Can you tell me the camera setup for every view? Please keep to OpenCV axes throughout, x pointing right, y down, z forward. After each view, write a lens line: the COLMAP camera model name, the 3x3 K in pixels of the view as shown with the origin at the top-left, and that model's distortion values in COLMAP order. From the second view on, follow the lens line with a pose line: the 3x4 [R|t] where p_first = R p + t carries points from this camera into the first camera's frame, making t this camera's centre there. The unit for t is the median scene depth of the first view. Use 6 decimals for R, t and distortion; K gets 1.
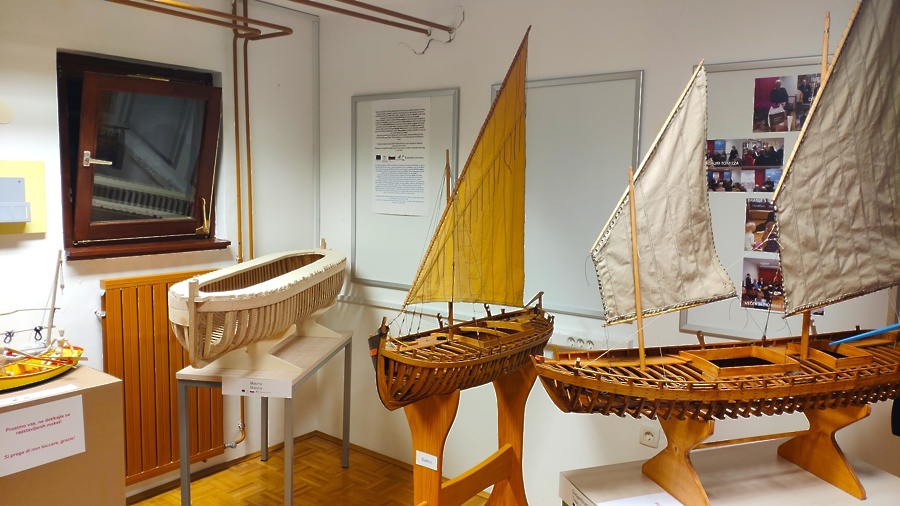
lens RADIAL K [[707.9, 0, 450.0], [0, 707.9, 253.0], [0, 0, 1]] dist [0.116051, -0.006187]
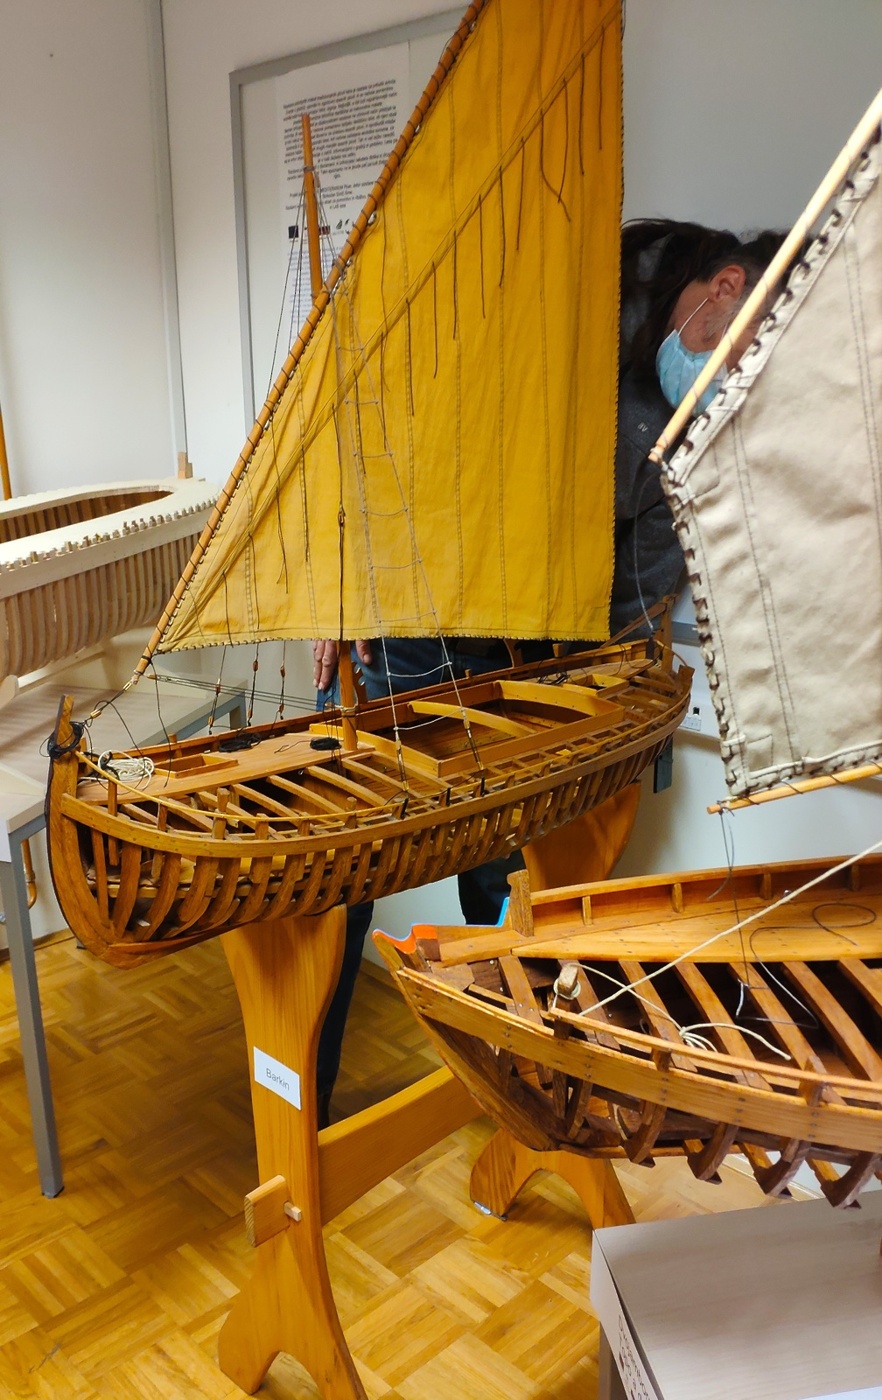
lens RADIAL K [[1213.3, 0, 436.6], [0, 1213.3, 817.8], [0, 0, 1]] dist [0.061402, -0.184824]
pose [[0.987346, 0.031281, -0.155466, 0.131001], [0.009897, 0.966286, 0.257281, 0.005645], [0.158272, -0.255564, 0.953749, 0.437272]]
